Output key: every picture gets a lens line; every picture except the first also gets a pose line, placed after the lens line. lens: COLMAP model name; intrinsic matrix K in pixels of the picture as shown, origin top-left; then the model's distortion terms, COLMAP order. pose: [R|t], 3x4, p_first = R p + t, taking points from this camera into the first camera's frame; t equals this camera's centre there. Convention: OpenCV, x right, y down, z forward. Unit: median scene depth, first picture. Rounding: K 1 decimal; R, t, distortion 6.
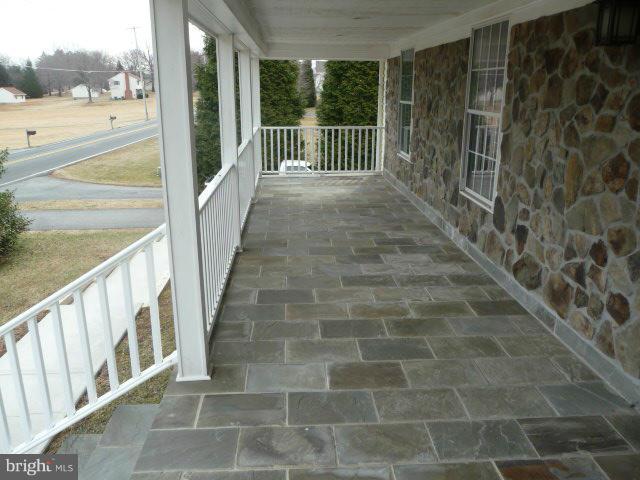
lens RADIAL K [[529.7, 0, 320.0], [0, 529.7, 240.0], [0, 0, 1]] dist [-0.001650, -0.000309]
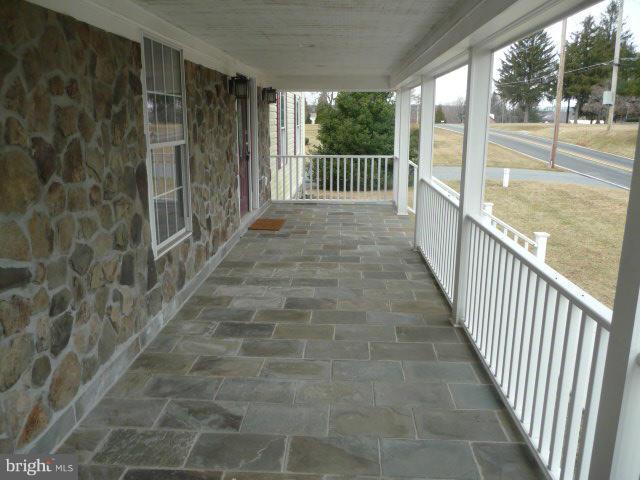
lens RADIAL K [[529.7, 0, 320.0], [0, 529.7, 240.0], [0, 0, 1]] dist [-0.001650, -0.000309]
pose [[-0.993998, -0.033548, 0.104124, -0.034477], [0.021666, 0.872589, 0.487975, -0.527088], [-0.107228, 0.487302, -0.866625, 1.824694]]
